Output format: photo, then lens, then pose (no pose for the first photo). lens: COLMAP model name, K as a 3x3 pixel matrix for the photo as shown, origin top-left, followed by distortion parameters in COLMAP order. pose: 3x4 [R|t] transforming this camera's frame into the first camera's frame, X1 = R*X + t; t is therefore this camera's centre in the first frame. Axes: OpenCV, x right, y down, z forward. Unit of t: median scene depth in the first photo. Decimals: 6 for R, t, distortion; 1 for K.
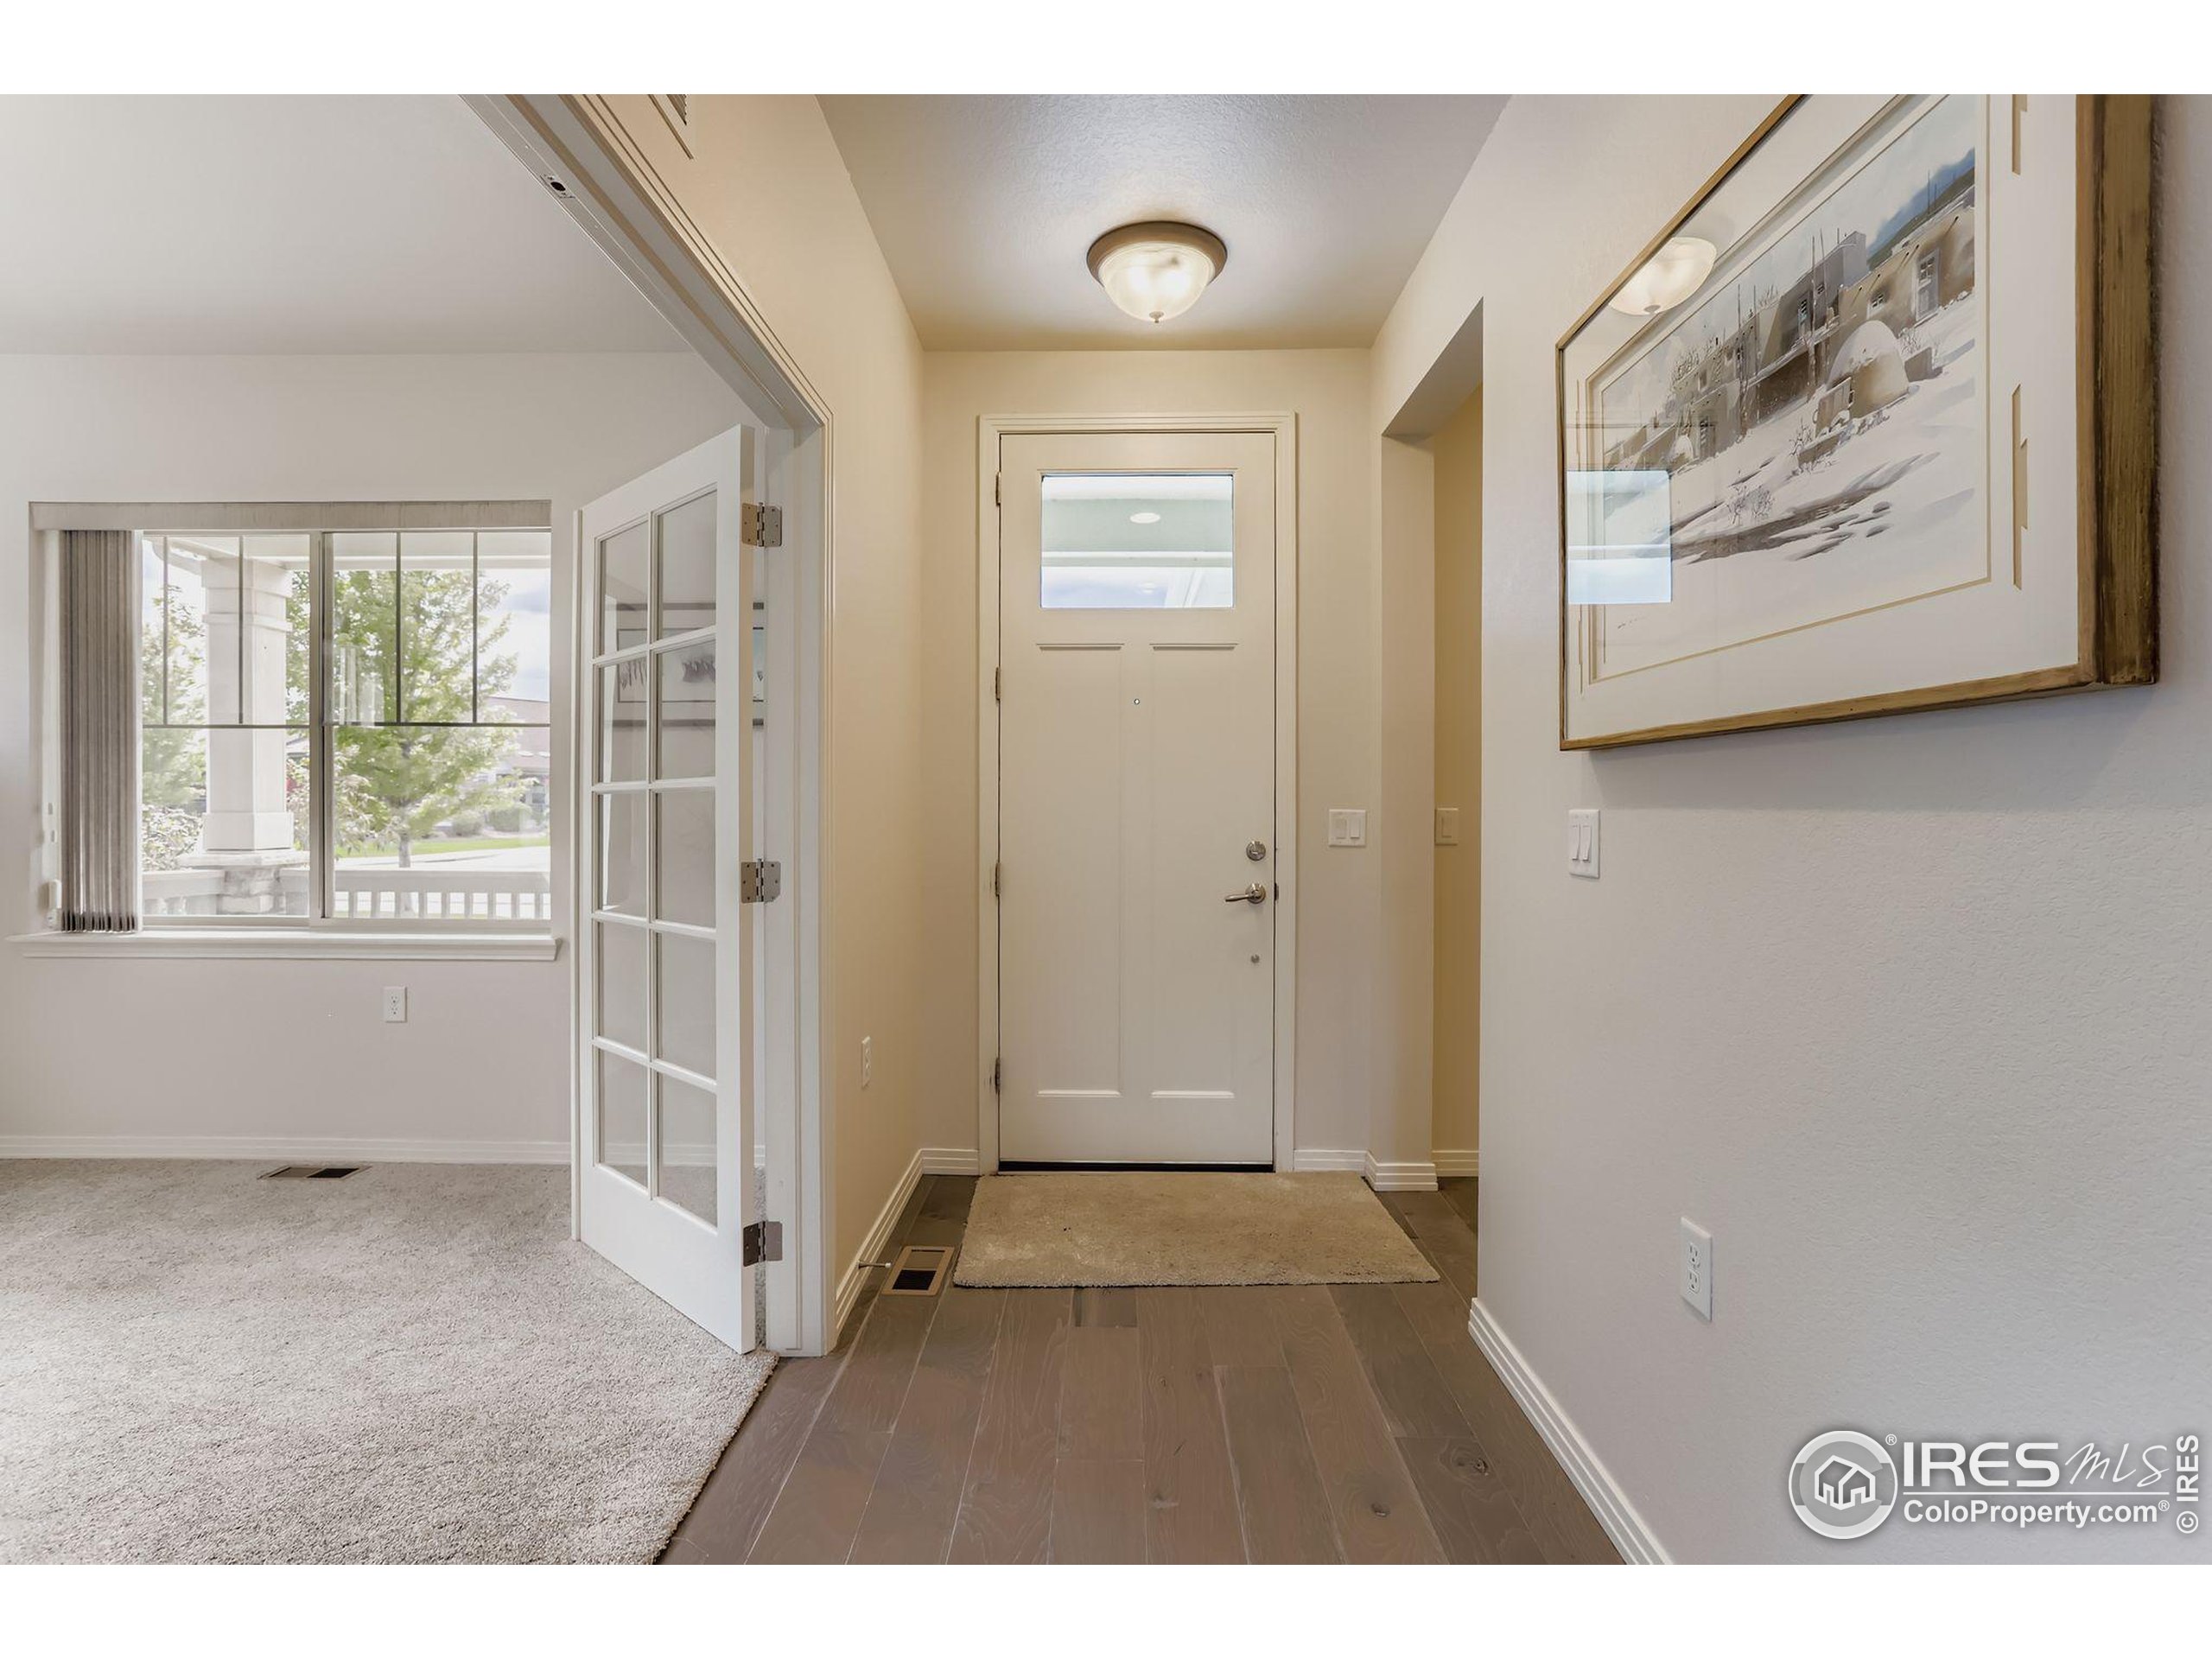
lens RADIAL K [[1050.4, 0, 1131.9], [0, 1050.4, 812.9], [0, 0, 1]] dist [-0.002528, -0.000183]
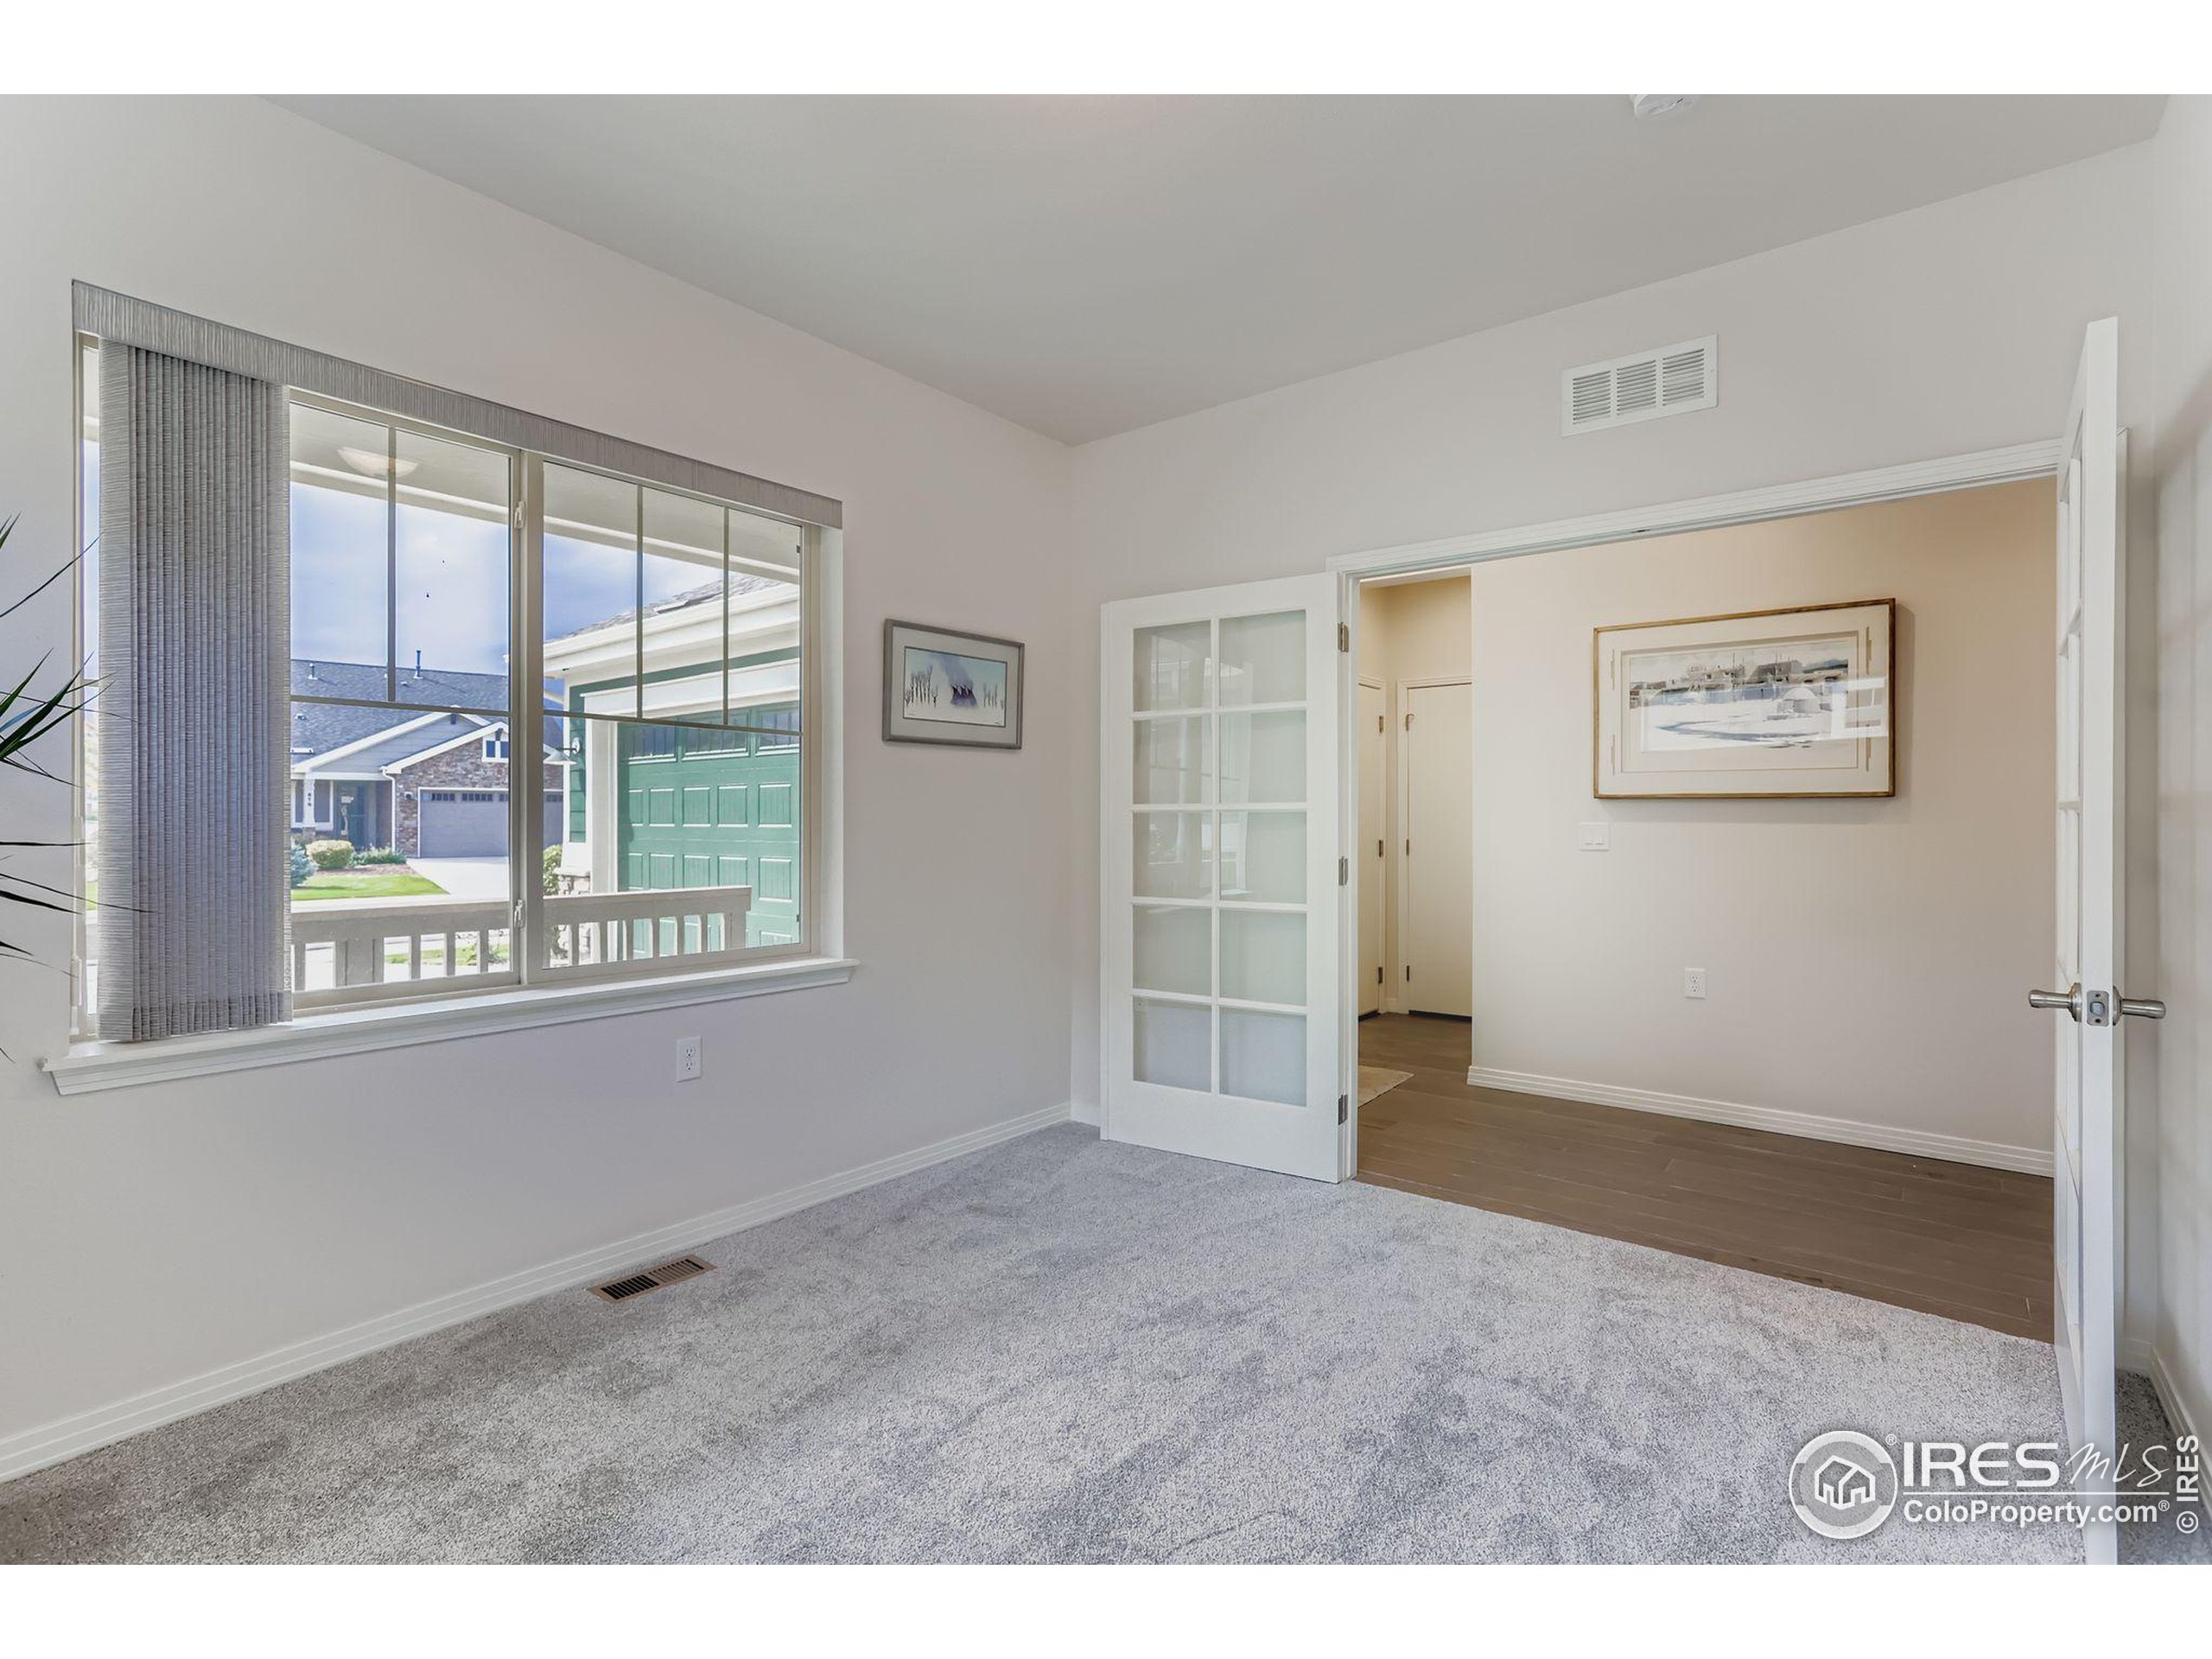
lens RADIAL K [[1050.4, 0, 1131.9], [0, 1050.4, 812.9], [0, 0, 1]] dist [-0.002528, -0.000183]
pose [[0.606434, -0.000905, 0.795133, -1.145176], [-0.002359, 0.999993, 0.002937, -0.016744], [-0.795130, -0.003657, 0.606428, 0.215656]]
